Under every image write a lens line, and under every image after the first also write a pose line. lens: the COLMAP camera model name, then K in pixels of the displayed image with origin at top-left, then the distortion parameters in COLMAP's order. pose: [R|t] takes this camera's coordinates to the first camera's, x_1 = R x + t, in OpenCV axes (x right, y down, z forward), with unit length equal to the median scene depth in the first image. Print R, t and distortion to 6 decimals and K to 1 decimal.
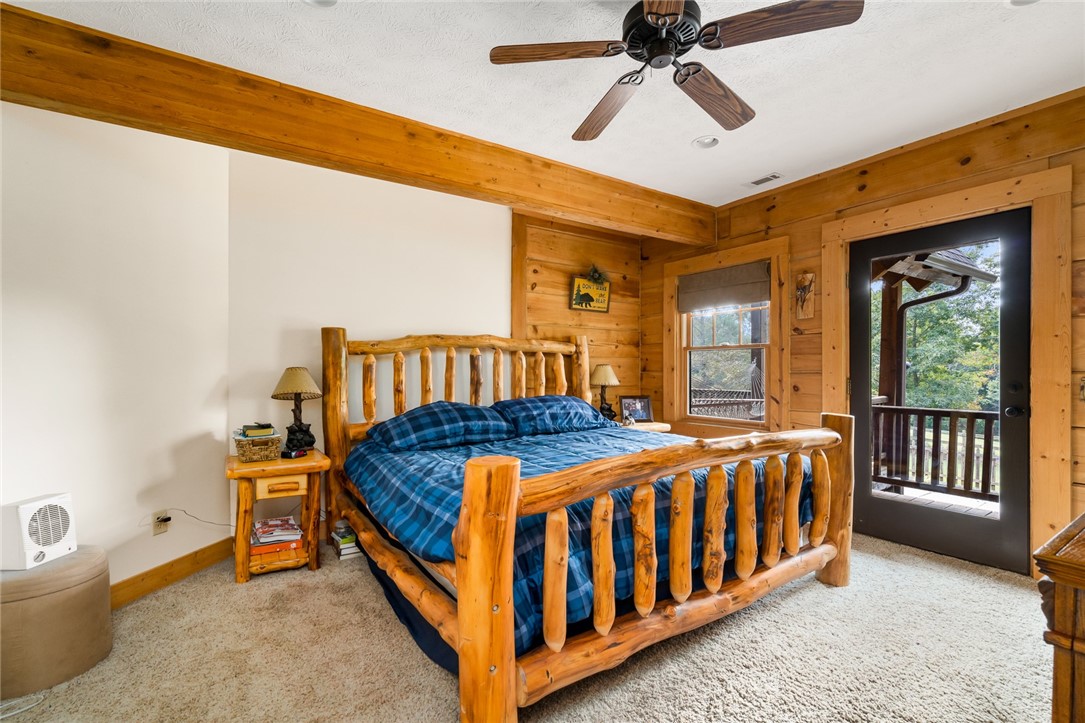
lens RADIAL K [[500.8, 0, 545.7], [0, 500.8, 366.6], [0, 0, 1]] dist [-0.004605, -0.000386]
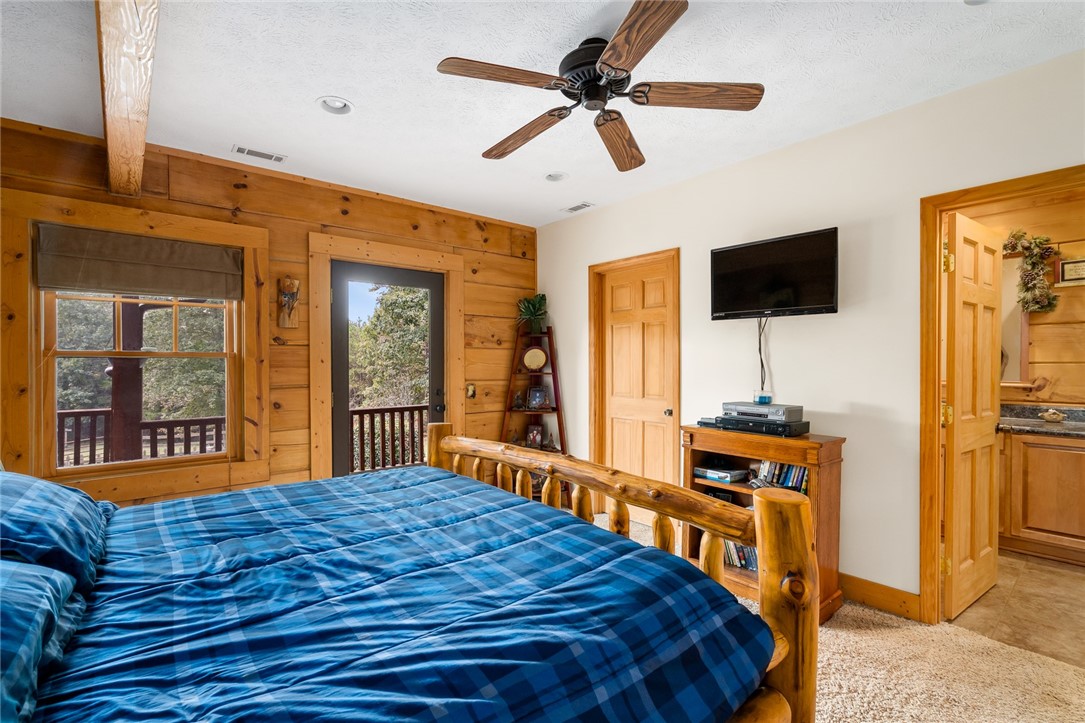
lens RADIAL K [[500.8, 0, 545.2], [0, 500.8, 368.8], [0, 0, 1]] dist [-0.004605, -0.000386]
pose [[-0.115980, 0.003494, 0.993245, -0.435766], [0.004318, 0.999986, -0.003014, -0.016807], [-0.993242, 0.003939, -0.115993, 0.639893]]
